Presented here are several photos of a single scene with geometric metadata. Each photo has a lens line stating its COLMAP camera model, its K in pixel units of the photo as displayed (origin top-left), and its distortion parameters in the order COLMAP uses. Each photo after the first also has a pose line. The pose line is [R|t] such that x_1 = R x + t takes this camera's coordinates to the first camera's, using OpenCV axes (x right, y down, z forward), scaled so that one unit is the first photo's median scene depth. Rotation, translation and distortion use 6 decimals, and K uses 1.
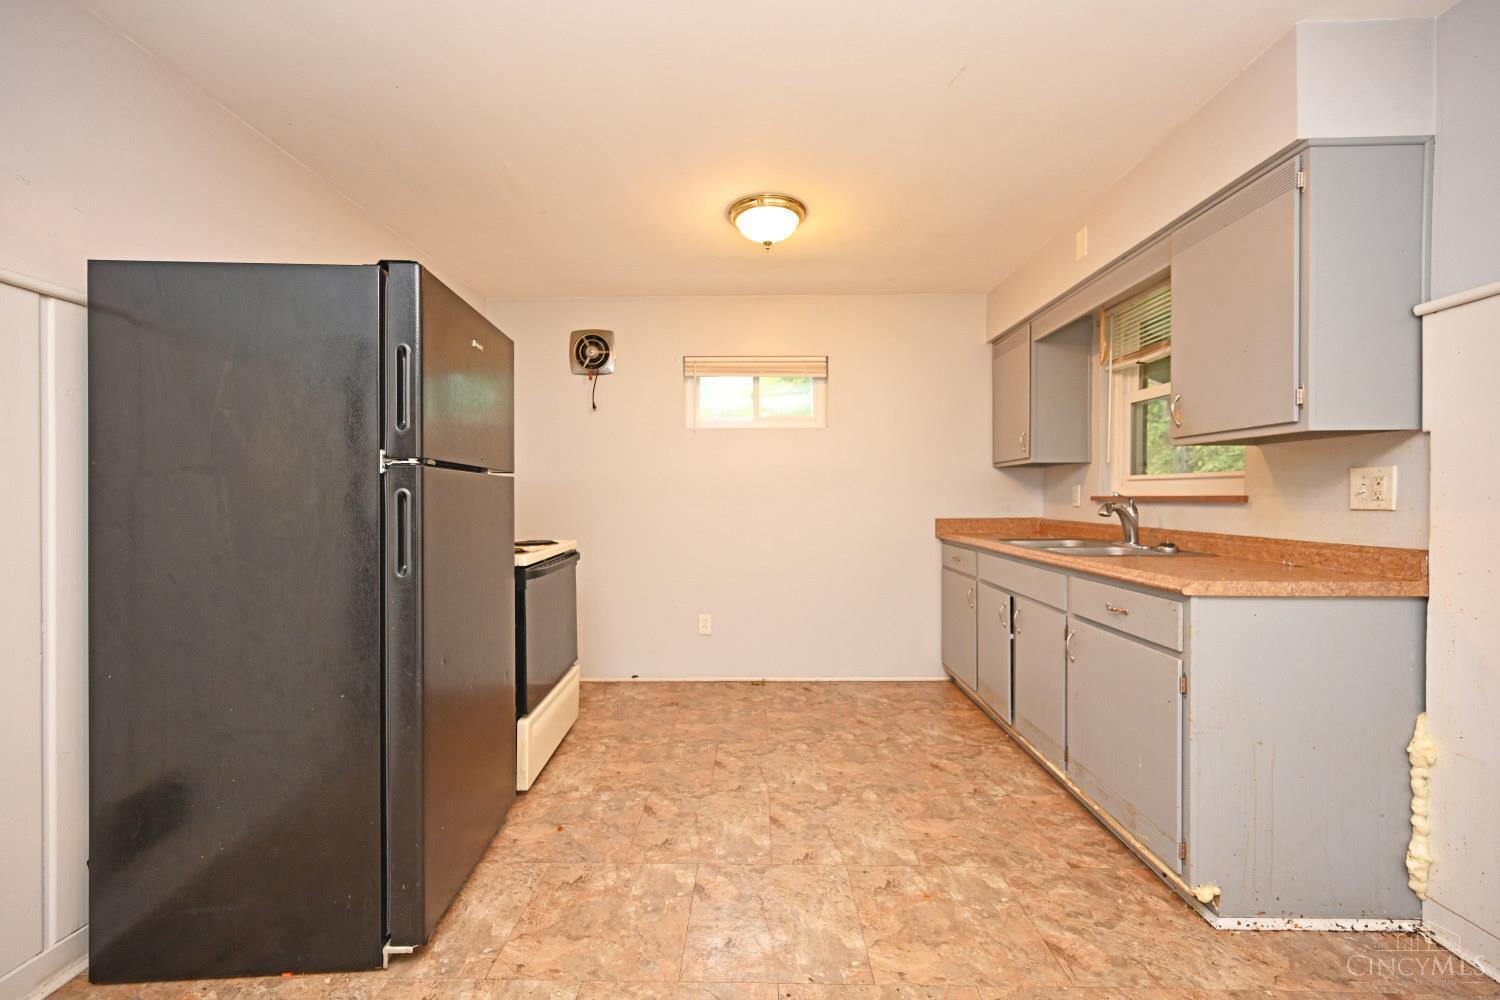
lens RADIAL K [[590.3, 0, 749.7], [0, 590.3, 501.8], [0, 0, 1]] dist [0.002464, 0.000159]
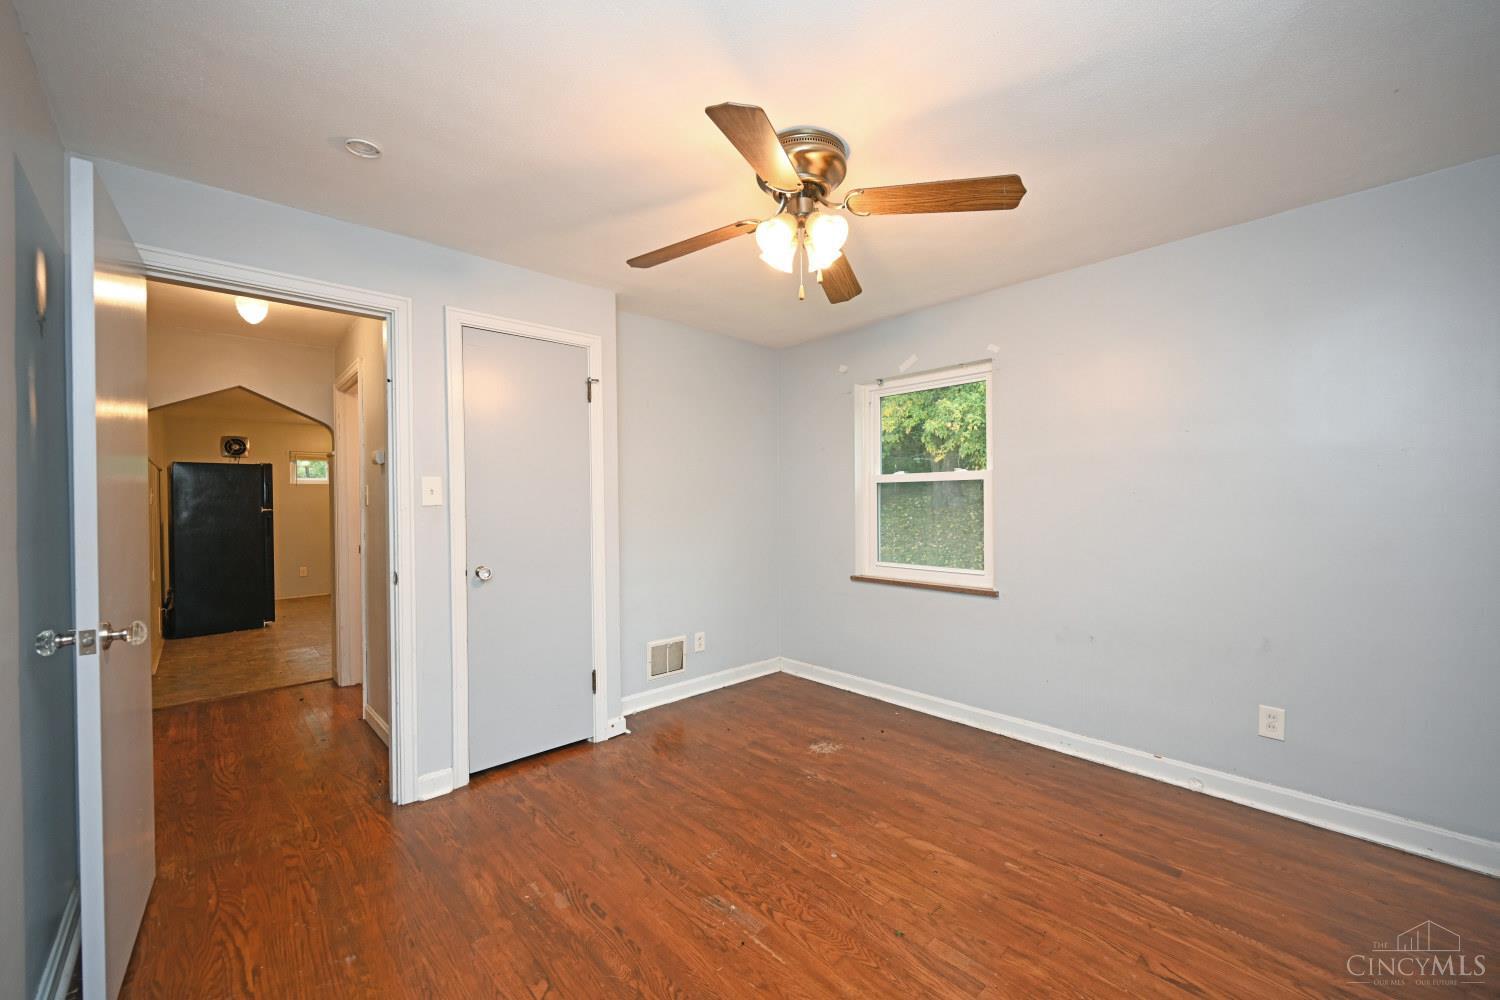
lens RADIAL K [[590.3, 0, 753.3], [0, 590.3, 496.2], [0, 0, 1]] dist [0.002464, 0.000159]
pose [[0.723870, -0.008588, 0.689883, -0.385290], [0.016649, 0.999849, -0.005022, -0.036514], [-0.689735, 0.015121, 0.723904, -1.788760]]
